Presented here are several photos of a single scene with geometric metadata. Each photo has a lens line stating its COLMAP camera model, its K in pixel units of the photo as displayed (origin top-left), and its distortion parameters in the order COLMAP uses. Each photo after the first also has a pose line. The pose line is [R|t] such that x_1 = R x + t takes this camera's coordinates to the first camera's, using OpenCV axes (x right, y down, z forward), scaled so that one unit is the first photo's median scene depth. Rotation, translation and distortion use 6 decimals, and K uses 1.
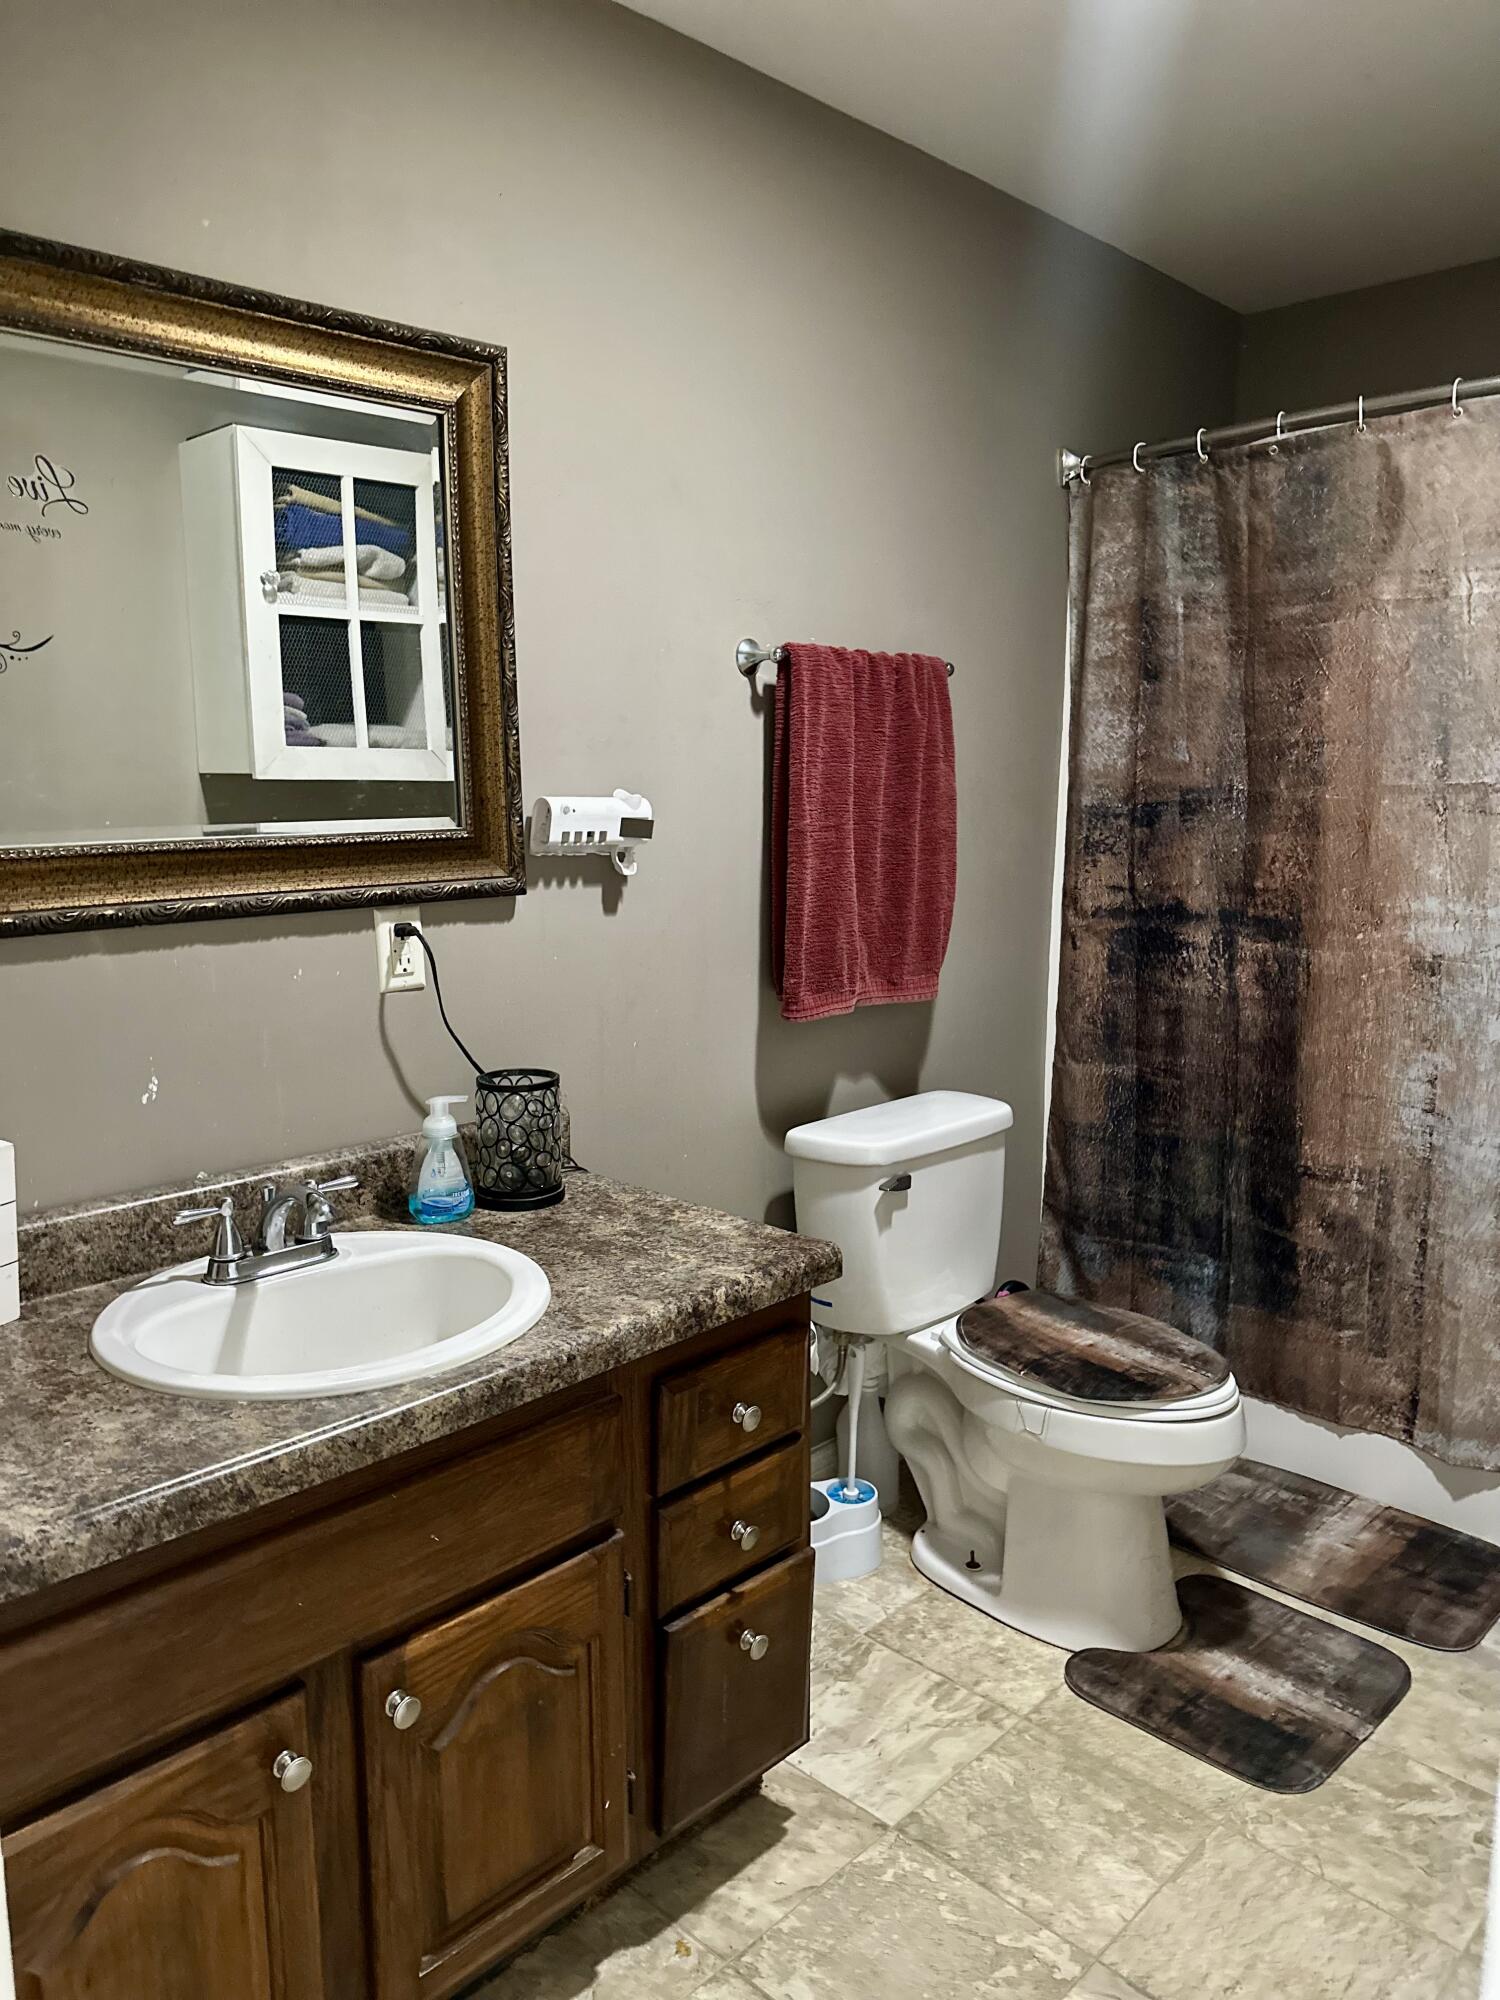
lens RADIAL K [[1388.5, 0, 743.1], [0, 1388.5, 1000.6], [0, 0, 1]] dist [-0.005329, -0.004104]
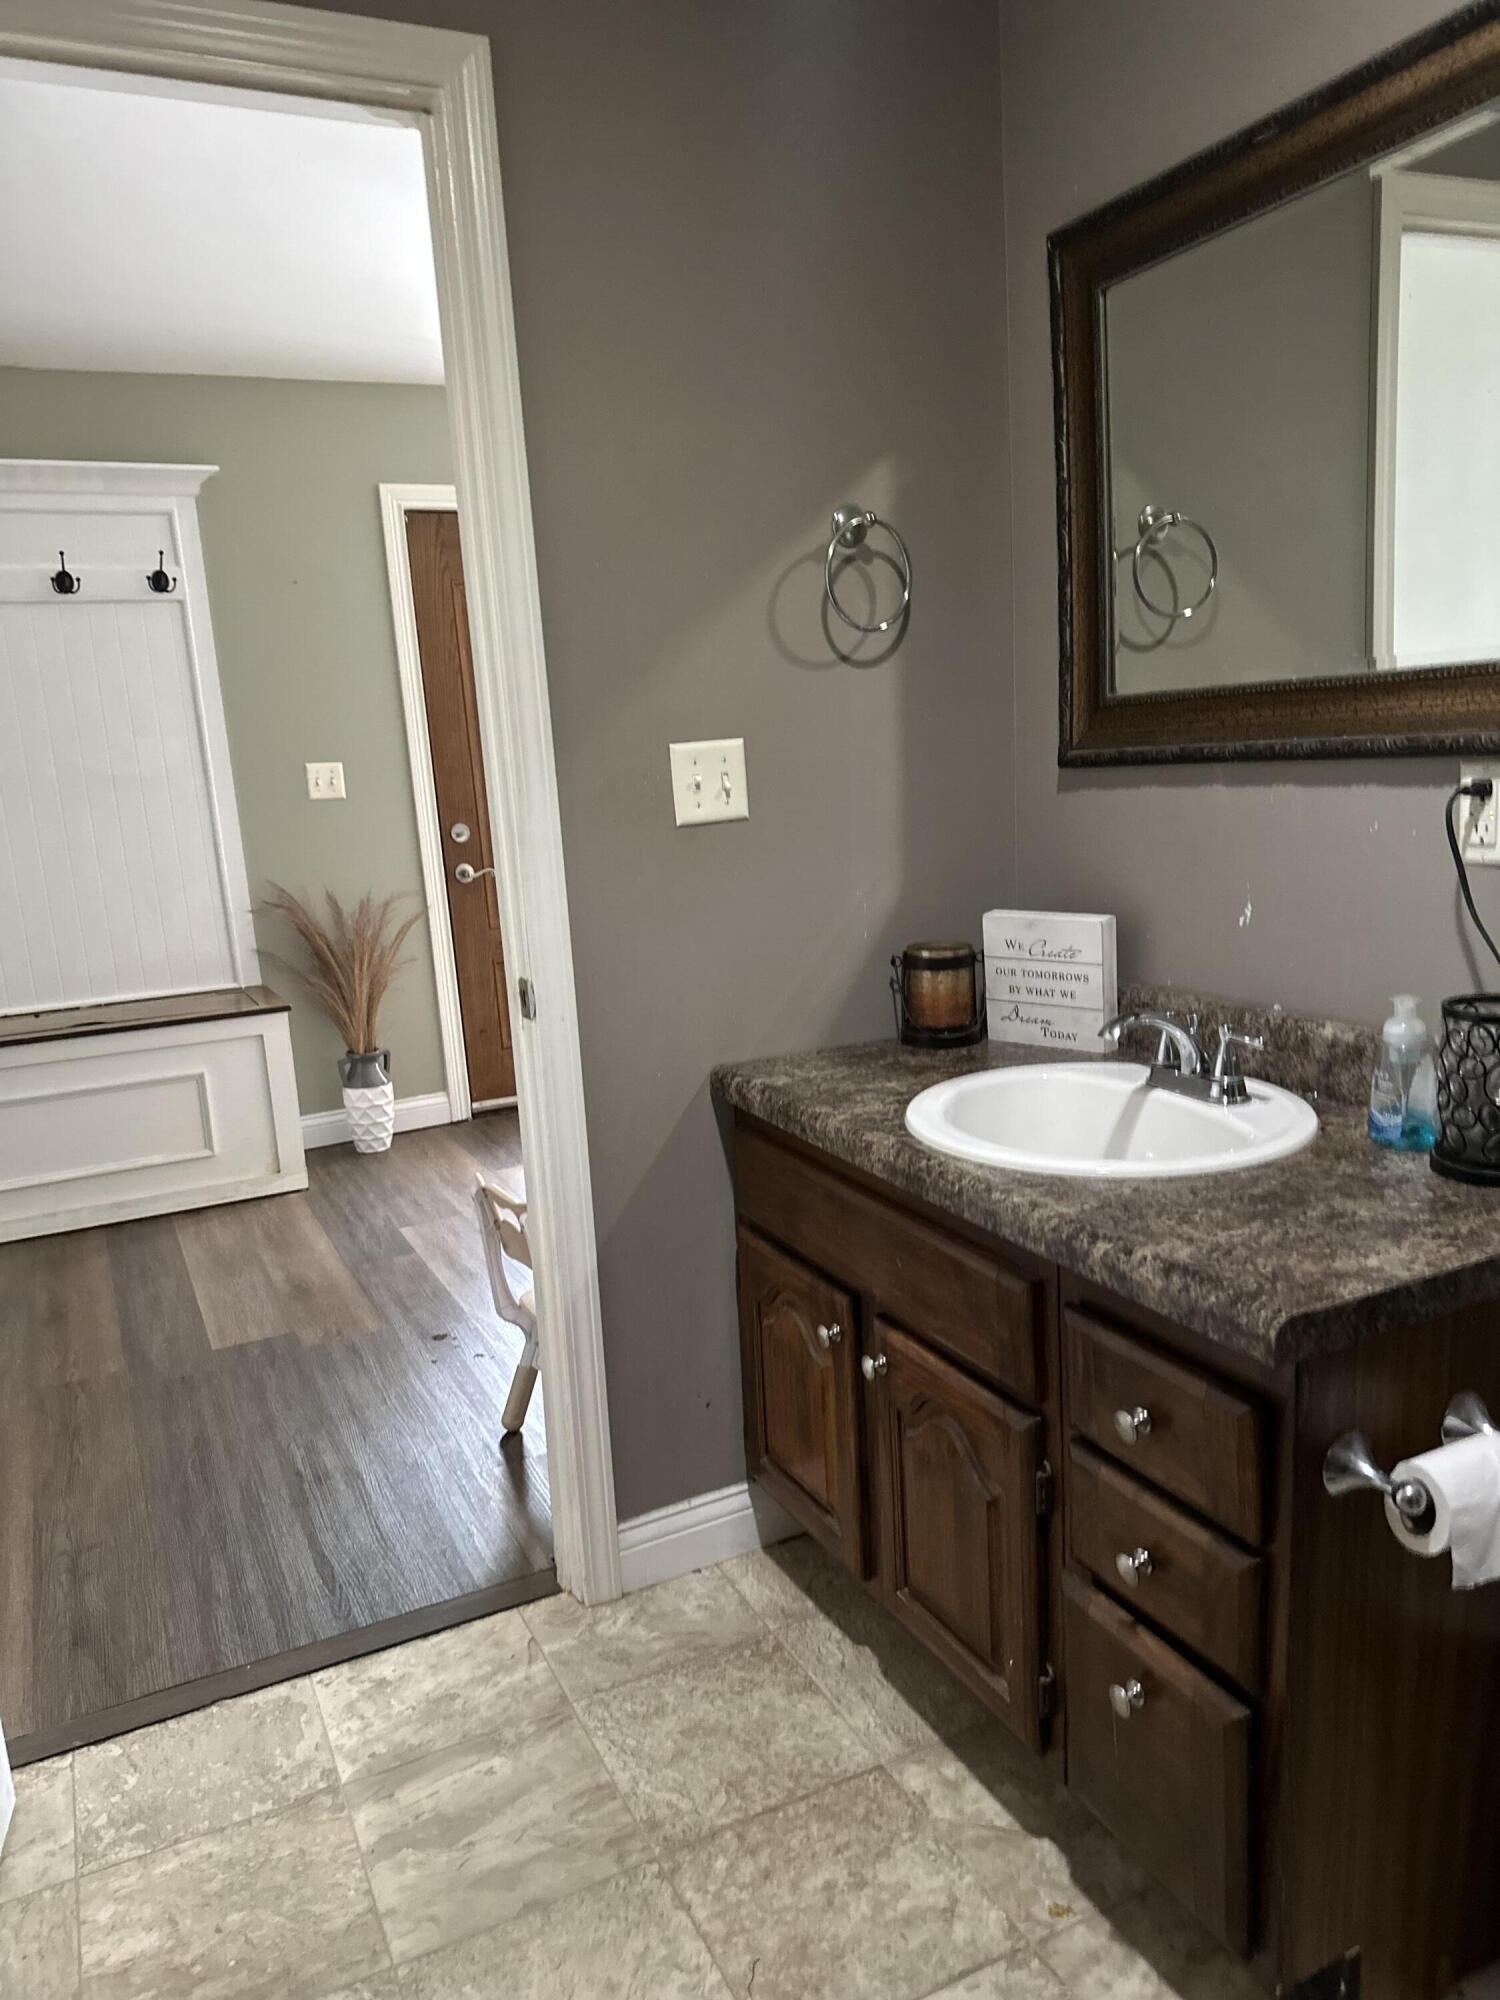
lens RADIAL K [[1388.5, 0, 743.8], [0, 1388.5, 1002.8], [0, 0, 1]] dist [-0.005329, -0.004104]
pose [[-0.313418, 0.213366, -0.925334, 0.747715], [-0.091241, 0.963157, 0.252991, -0.112686], [0.945222, 0.163721, -0.282403, 0.962287]]
